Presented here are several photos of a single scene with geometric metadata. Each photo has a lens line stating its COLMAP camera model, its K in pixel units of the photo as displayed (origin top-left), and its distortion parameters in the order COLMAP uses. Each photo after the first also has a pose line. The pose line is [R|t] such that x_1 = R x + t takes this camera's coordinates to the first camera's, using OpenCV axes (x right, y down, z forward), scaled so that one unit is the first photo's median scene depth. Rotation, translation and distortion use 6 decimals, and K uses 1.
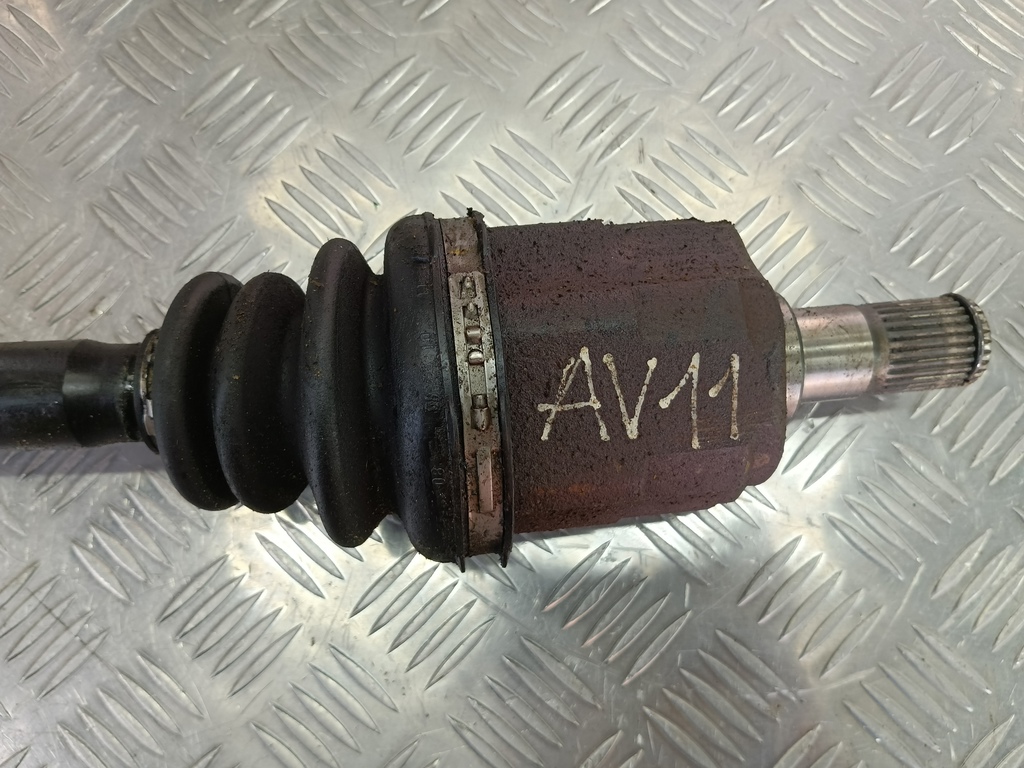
lens RADIAL K [[804.1, 0, 516.8], [0, 804.1, 383.4], [0, 0, 1]] dist [-0.035941, -0.001286]
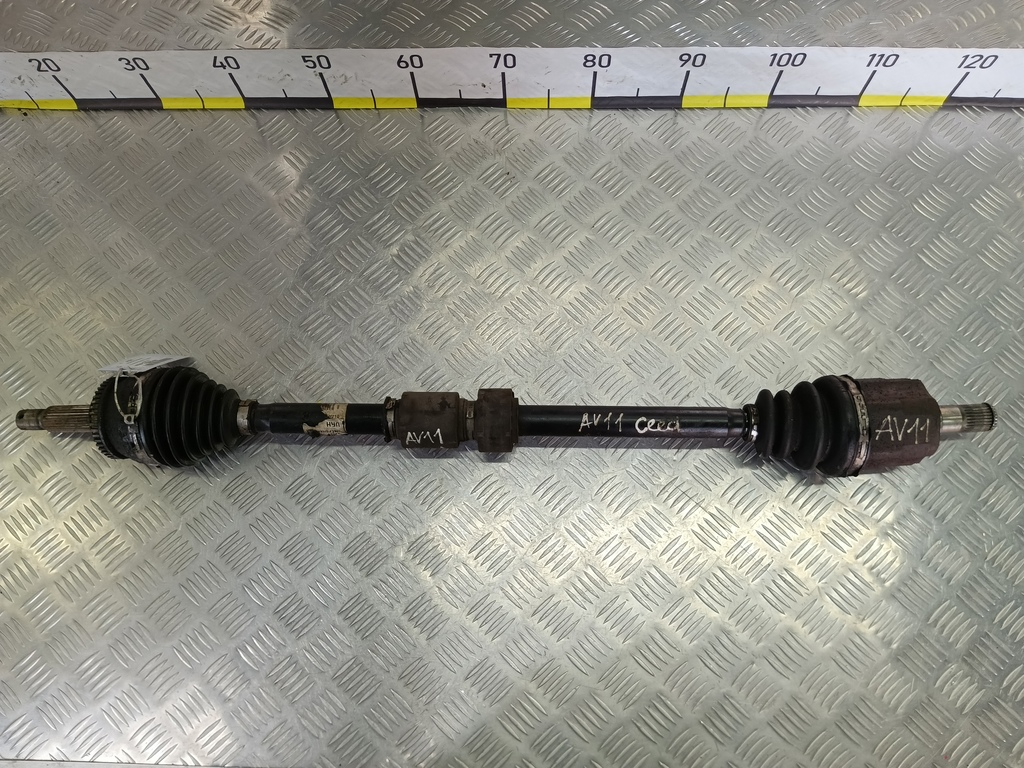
lens RADIAL K [[804.1, 0, 507.0], [0, 804.1, 387.9], [0, 0, 1]] dist [-0.035941, -0.001286]
pose [[0.998527, 0.037594, -0.039130, -1.563692], [-0.040004, 0.997228, -0.062737, 0.132248], [0.036663, 0.064210, 0.997263, -2.820333]]
